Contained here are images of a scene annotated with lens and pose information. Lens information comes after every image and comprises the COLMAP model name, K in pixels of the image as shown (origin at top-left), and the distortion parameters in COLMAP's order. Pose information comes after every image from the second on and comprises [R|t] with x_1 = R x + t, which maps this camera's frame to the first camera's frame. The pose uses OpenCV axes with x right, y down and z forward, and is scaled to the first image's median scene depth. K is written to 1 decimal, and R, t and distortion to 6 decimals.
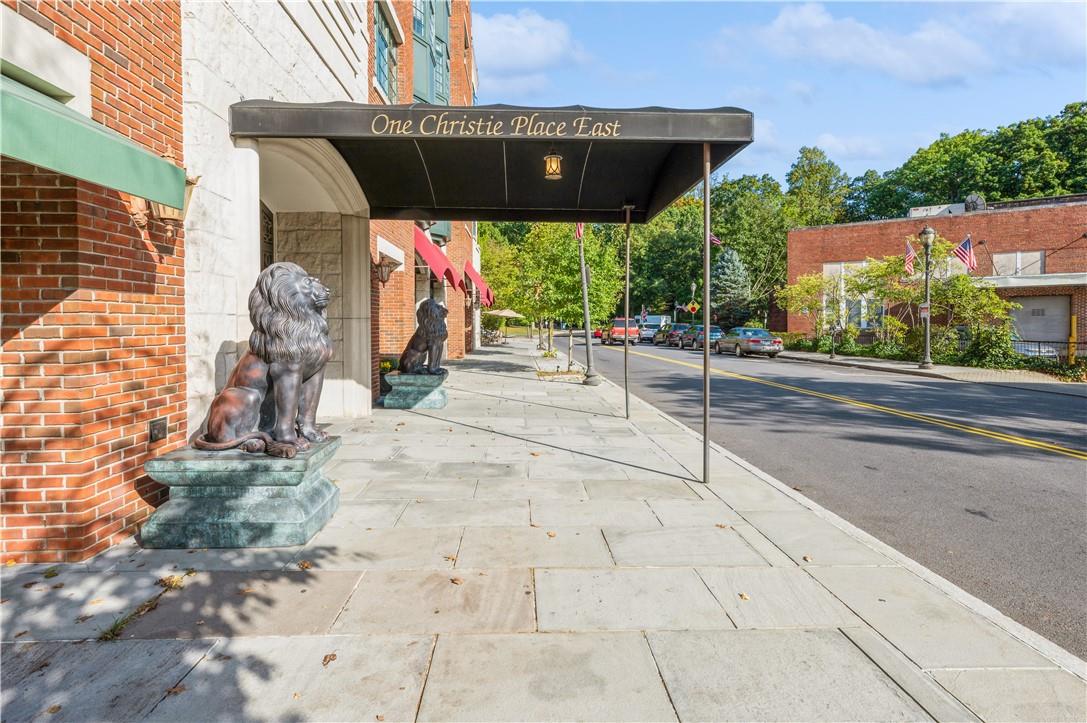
lens RADIAL K [[515.4, 0, 540.0], [0, 515.4, 325.6], [0, 0, 1]] dist [0.000059, 0.000602]
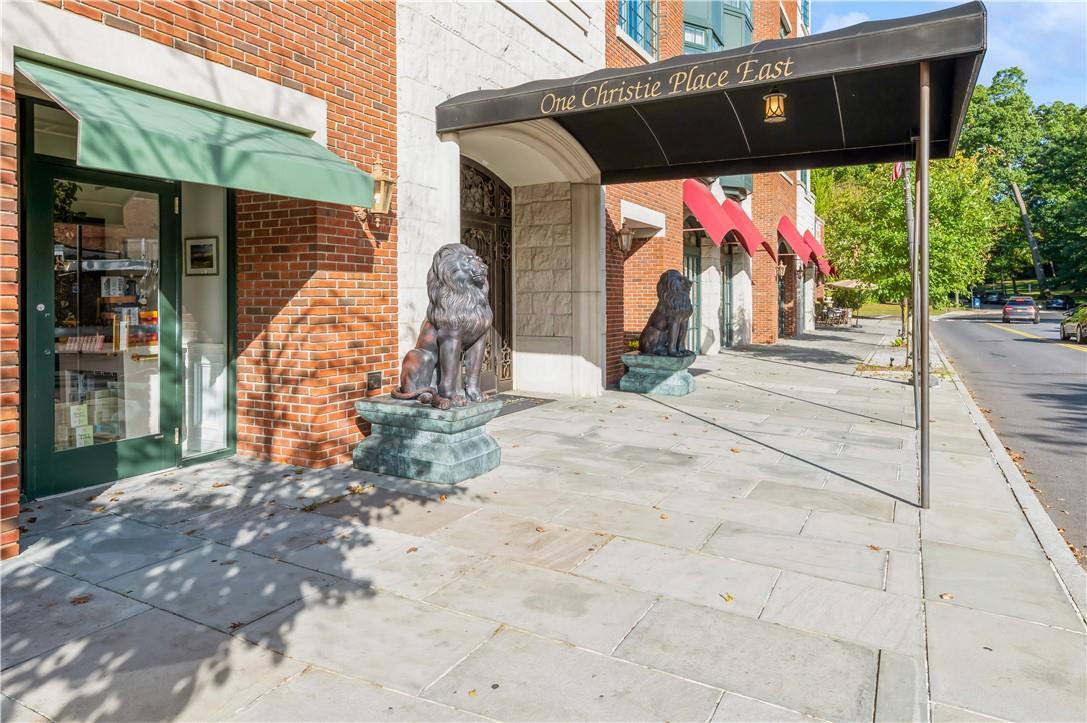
lens RADIAL K [[665.4, 0, 544.2], [0, 665.4, 298.9], [0, 0, 1]] dist [0.007367, 0.000490]
pose [[0.854095, 0.004711, -0.520096, 0.436210], [-0.006537, 0.999977, -0.001677, 0.003108], [0.520076, 0.004832, 0.854106, -0.162590]]
